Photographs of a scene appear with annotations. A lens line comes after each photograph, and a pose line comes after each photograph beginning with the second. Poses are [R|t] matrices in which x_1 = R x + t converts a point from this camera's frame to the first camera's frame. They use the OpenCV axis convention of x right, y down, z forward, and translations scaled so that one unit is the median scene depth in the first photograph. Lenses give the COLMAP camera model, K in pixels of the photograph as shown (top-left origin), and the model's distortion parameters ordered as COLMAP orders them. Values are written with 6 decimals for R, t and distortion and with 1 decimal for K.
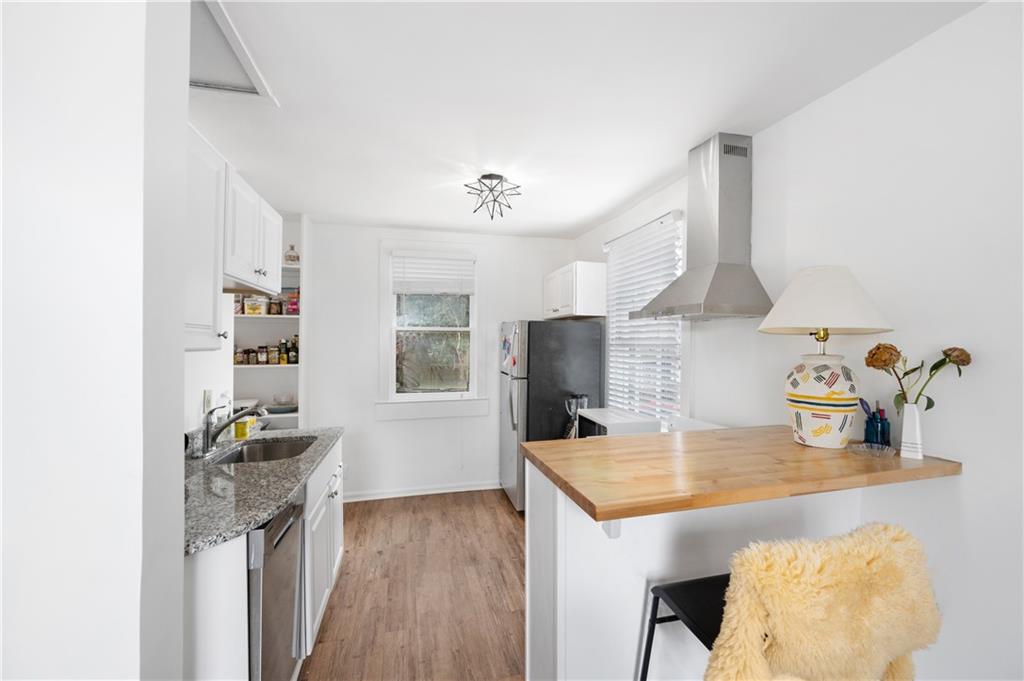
lens RADIAL K [[401.8, 0, 517.0], [0, 401.8, 340.1], [0, 0, 1]] dist [-0.003758, -0.000134]
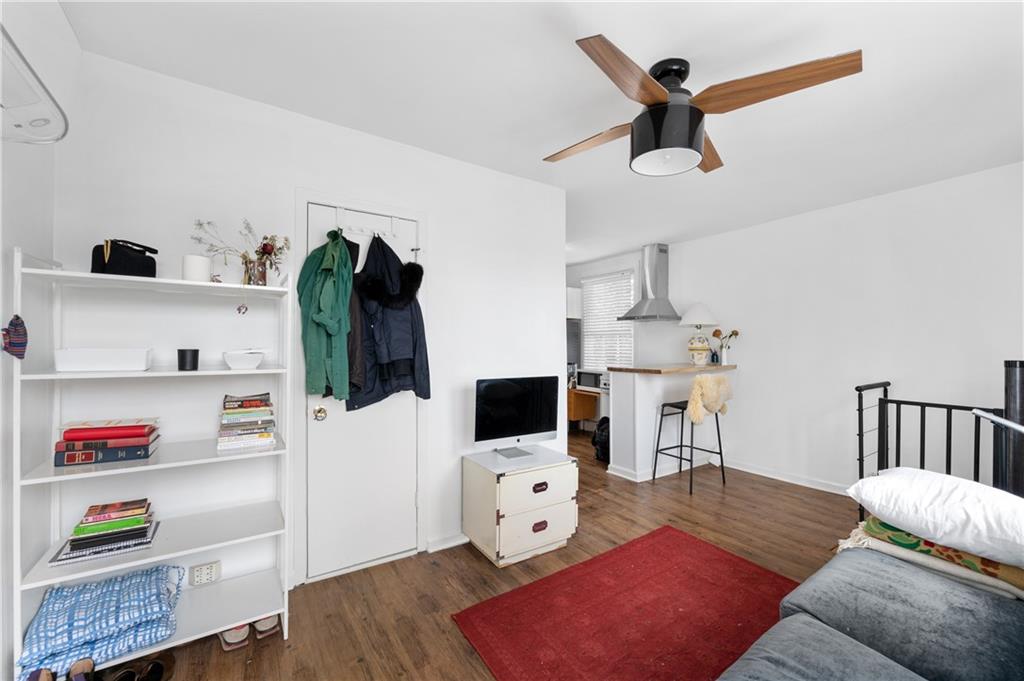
lens RADIAL K [[401.8, 0, 507.3], [0, 401.8, 342.0], [0, 0, 1]] dist [-0.003758, -0.000134]
pose [[0.949597, -0.005383, 0.313428, -1.538166], [0.005069, 0.999986, 0.001816, 0.087448], [-0.313433, -0.000136, 0.949610, -1.388248]]
